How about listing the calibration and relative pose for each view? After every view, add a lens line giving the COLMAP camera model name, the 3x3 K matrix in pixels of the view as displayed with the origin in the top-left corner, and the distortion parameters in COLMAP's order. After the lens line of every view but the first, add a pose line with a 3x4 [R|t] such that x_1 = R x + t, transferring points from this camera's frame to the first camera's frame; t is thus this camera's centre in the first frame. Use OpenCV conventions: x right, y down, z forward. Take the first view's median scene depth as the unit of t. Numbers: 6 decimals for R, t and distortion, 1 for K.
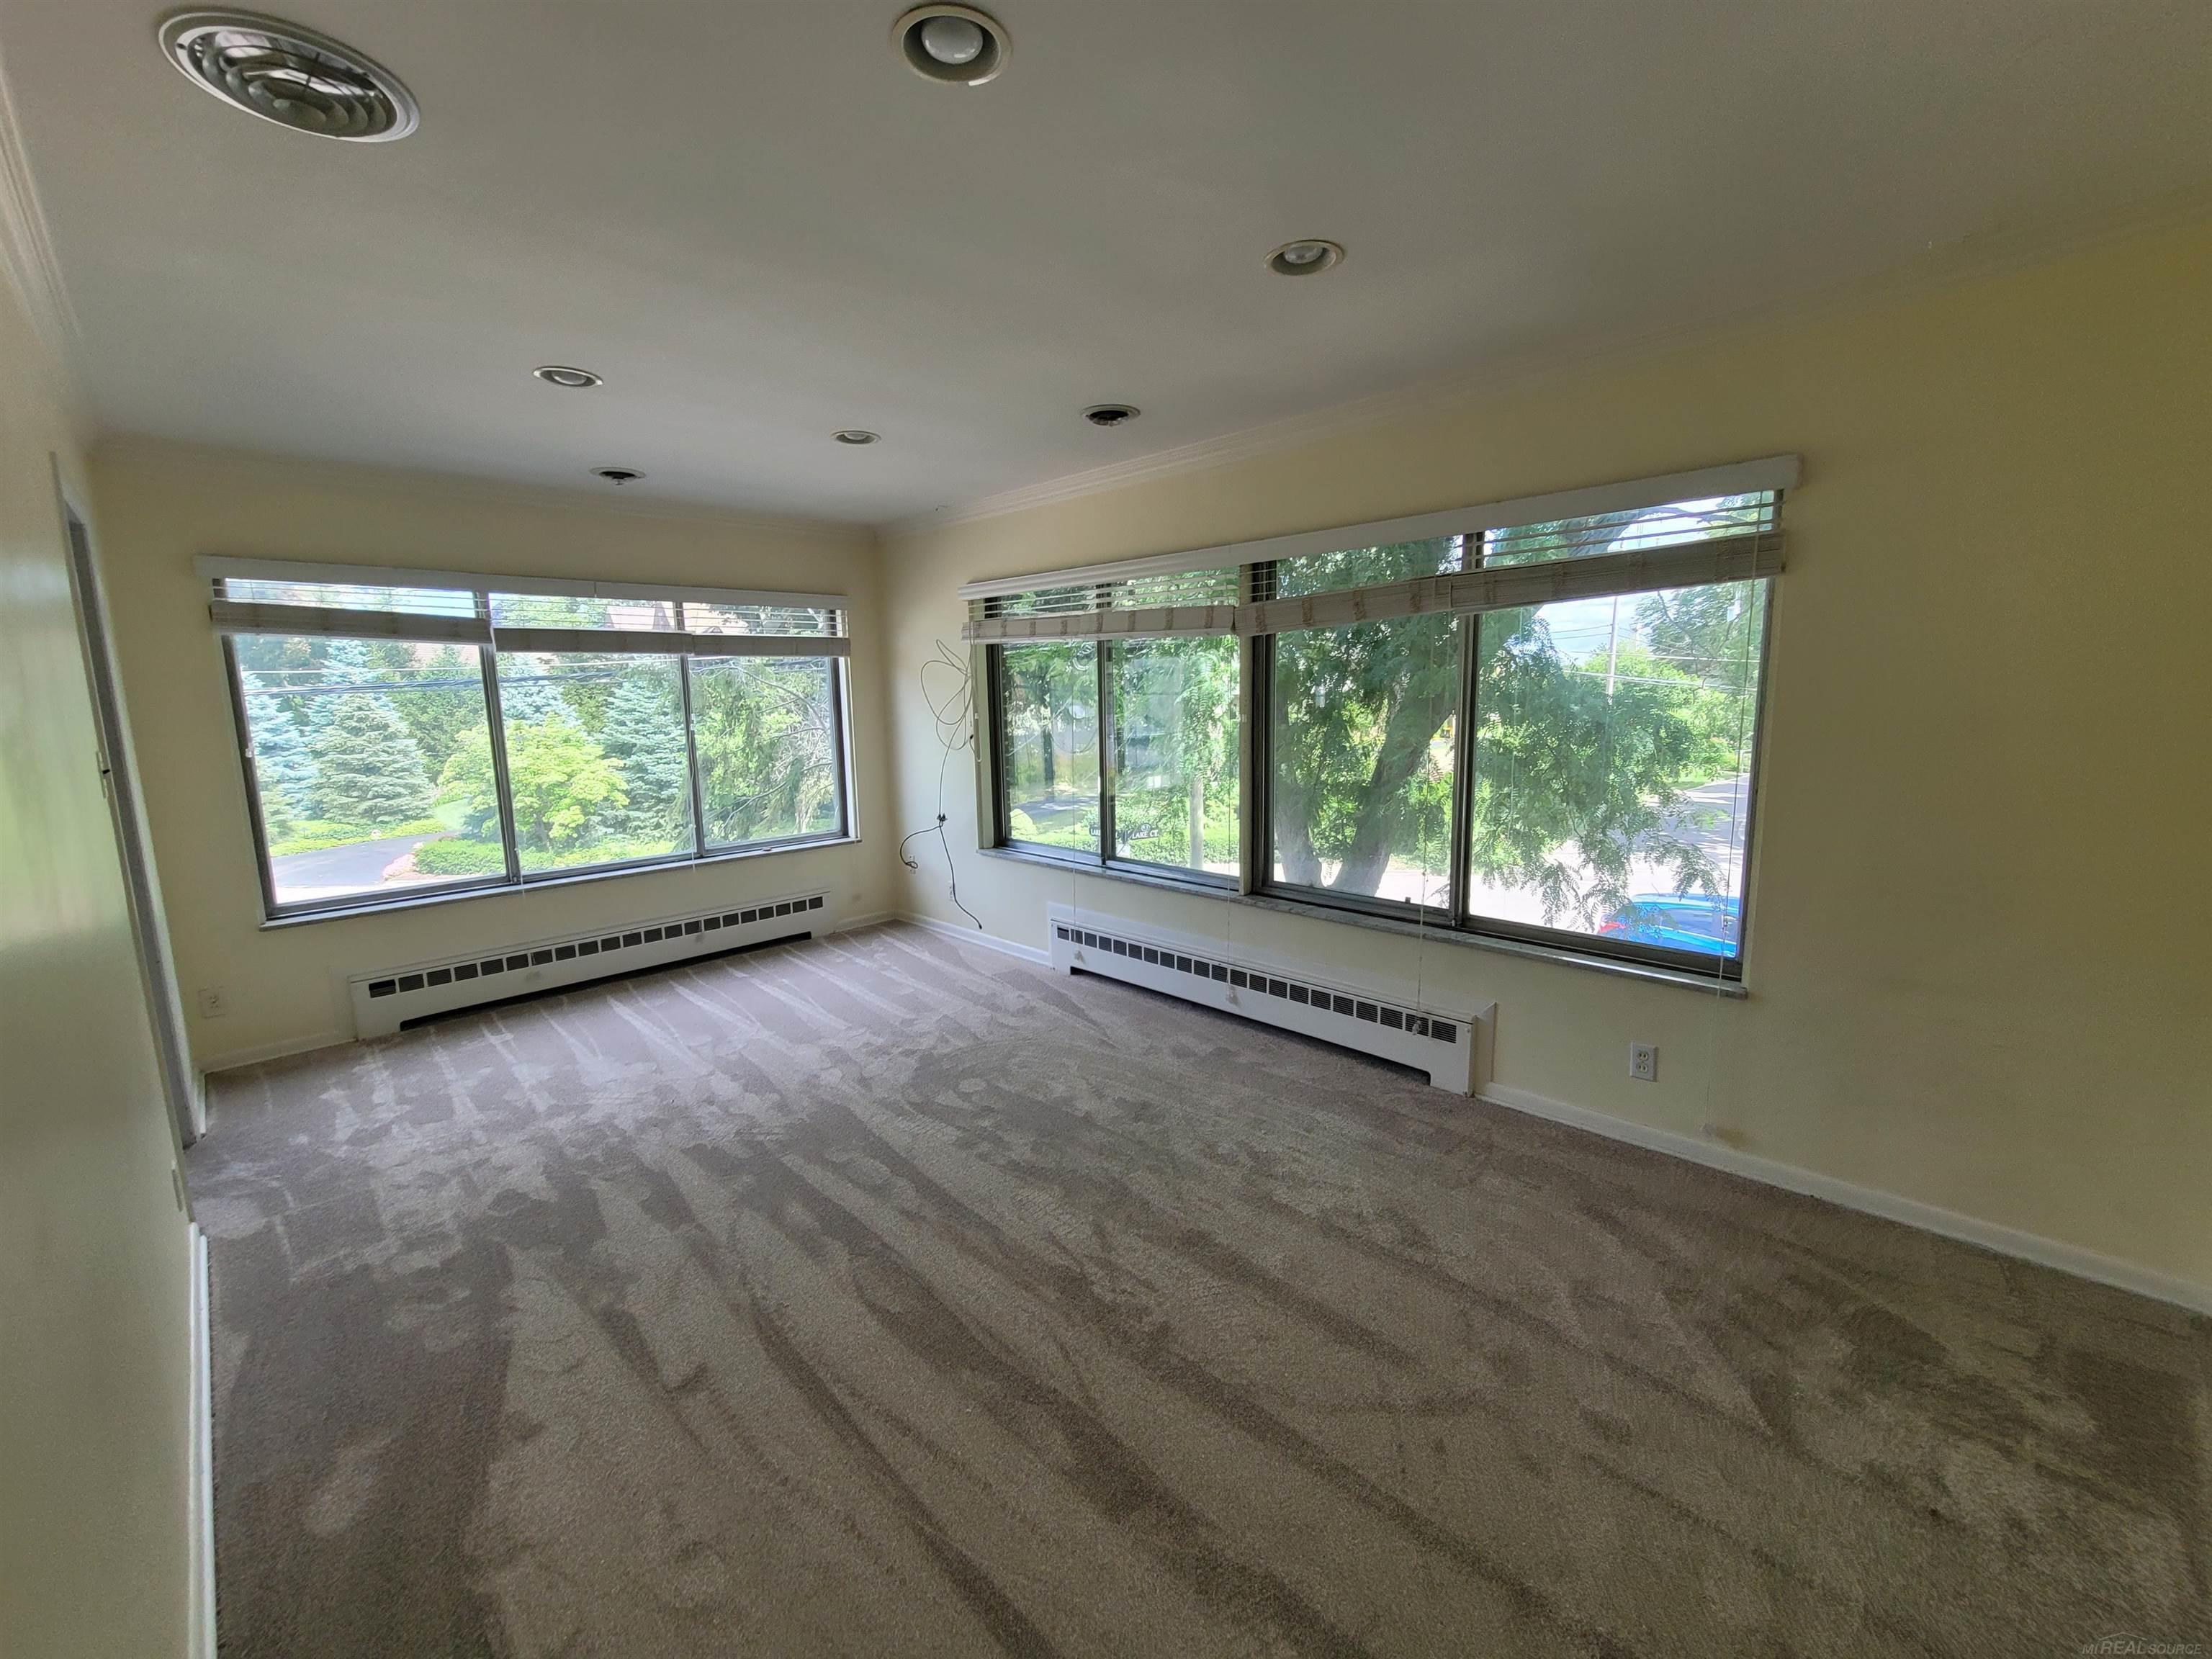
lens RADIAL K [[899.3, 0, 1121.4], [0, 899.3, 823.3], [0, 0, 1]] dist [-0.000234, -0.000293]
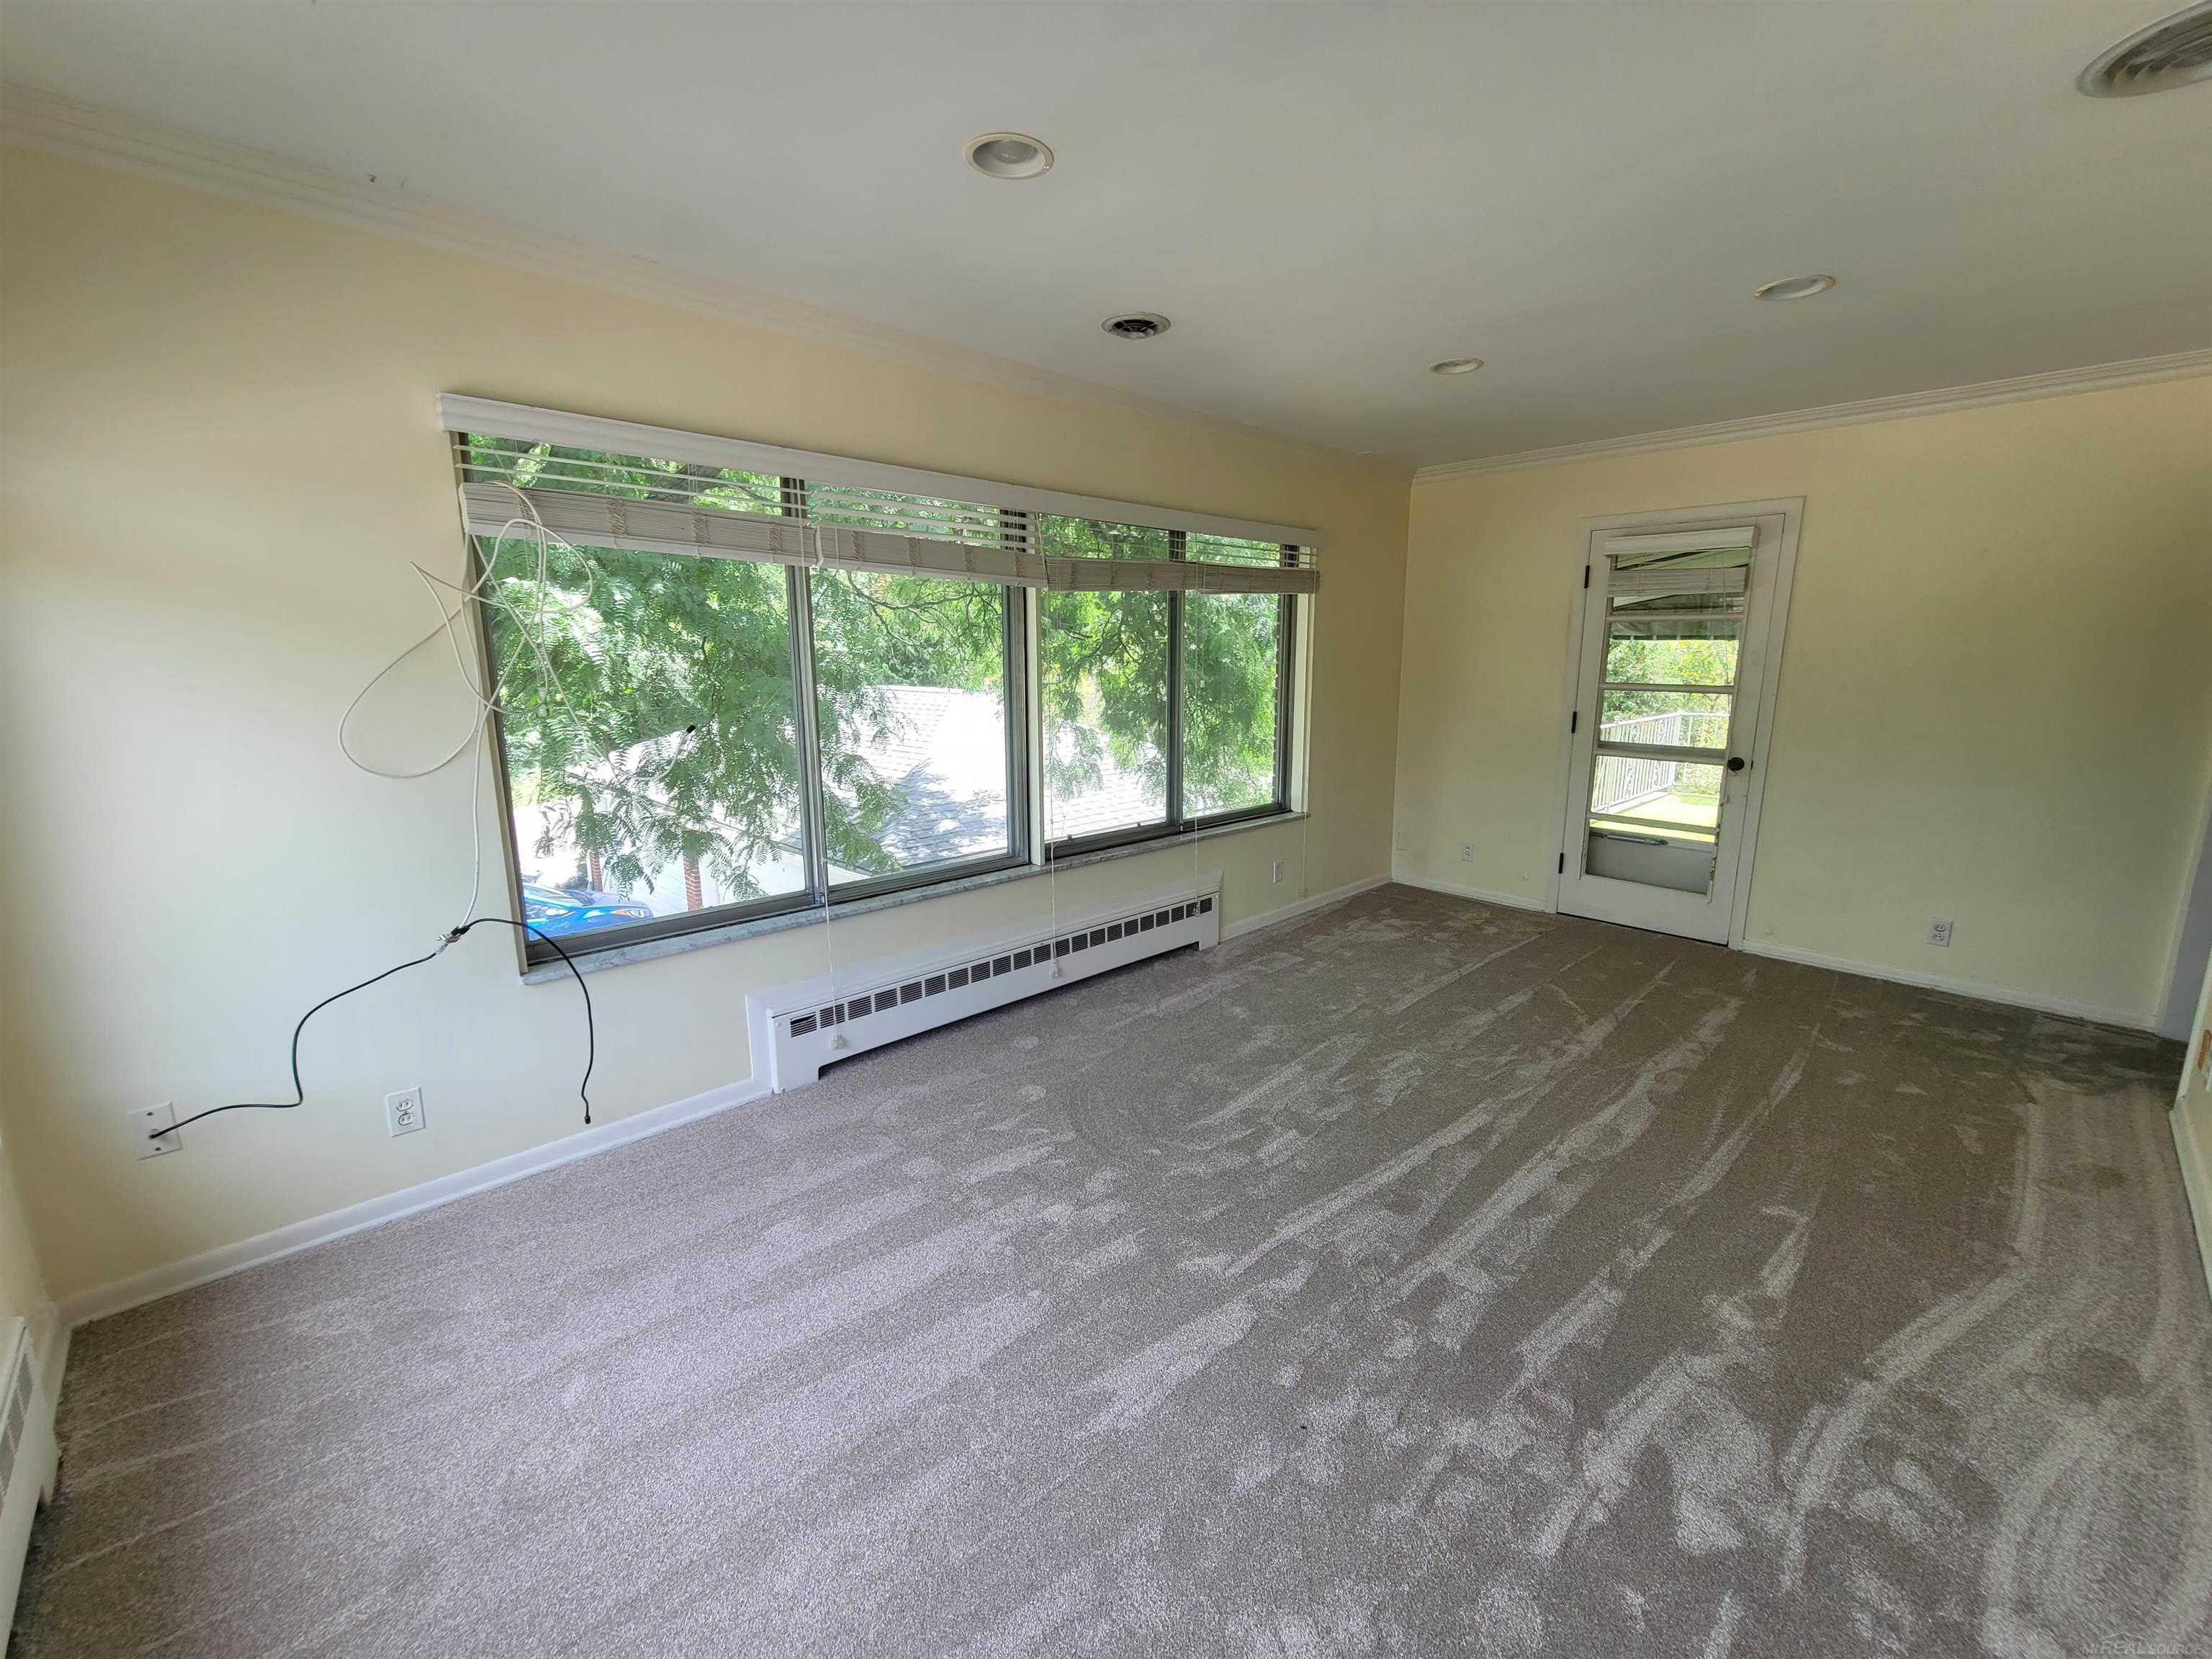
lens RADIAL K [[899.3, 0, 1121.4], [0, 899.3, 823.3], [0, 0, 1]] dist [-0.000234, -0.000293]
pose [[0.030993, -0.177212, 0.983685, -0.843510], [0.140476, 0.975161, 0.171251, -0.122622], [-0.989599, 0.132876, 0.055117, 0.914630]]
